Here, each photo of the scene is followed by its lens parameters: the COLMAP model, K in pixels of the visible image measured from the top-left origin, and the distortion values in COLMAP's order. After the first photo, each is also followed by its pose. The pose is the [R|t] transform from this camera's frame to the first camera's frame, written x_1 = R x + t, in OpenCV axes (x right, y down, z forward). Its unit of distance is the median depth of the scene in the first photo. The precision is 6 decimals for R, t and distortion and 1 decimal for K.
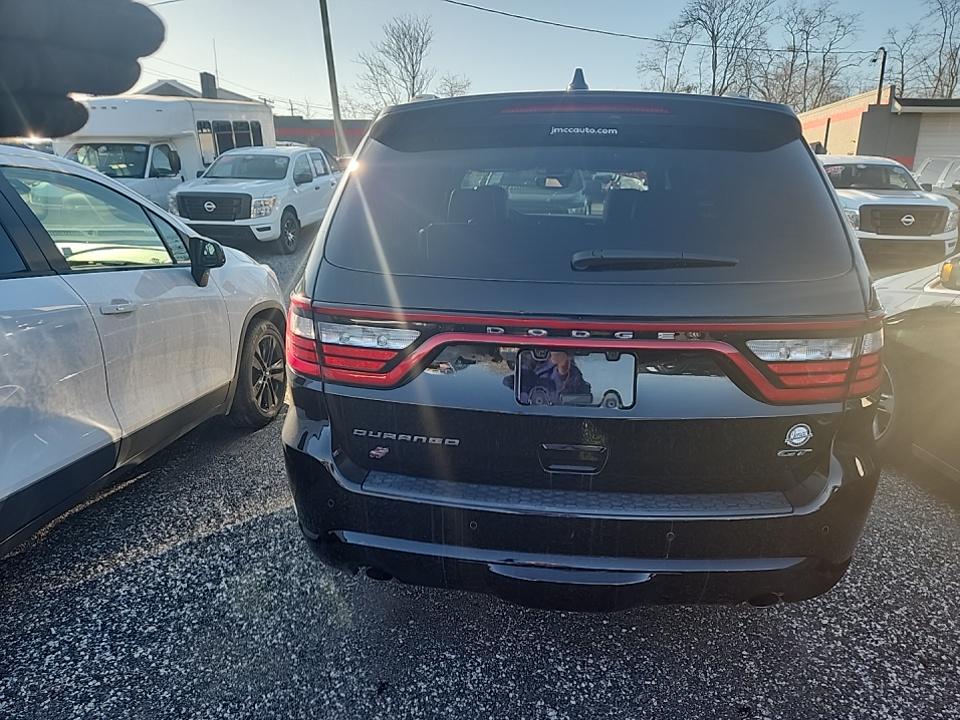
lens RADIAL K [[634.3, 0, 488.7], [0, 634.3, 365.5], [0, 0, 1]] dist [0.074815, -0.055753]
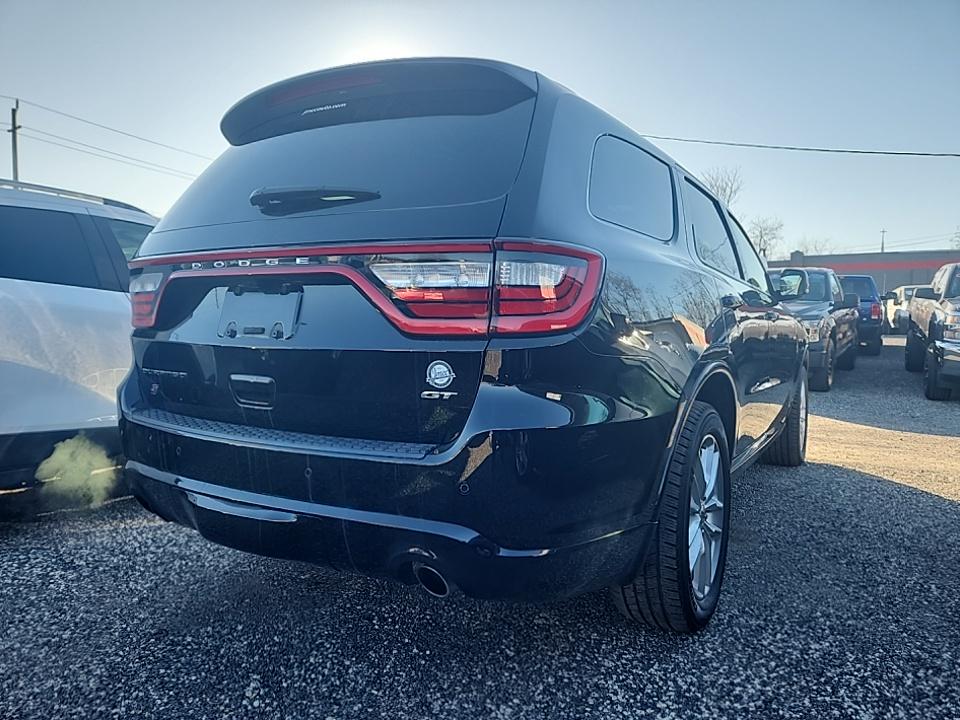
lens RADIAL K [[644.8, 0, 480.0], [0, 644.8, 360.0], [0, 0, 1]] dist [0.090623, -0.071868]
pose [[0.894595, 0.027353, -0.446041, 0.754070], [-0.127451, 0.972287, -0.195997, 0.208842], [0.428318, 0.232186, 0.873289, 0.176487]]
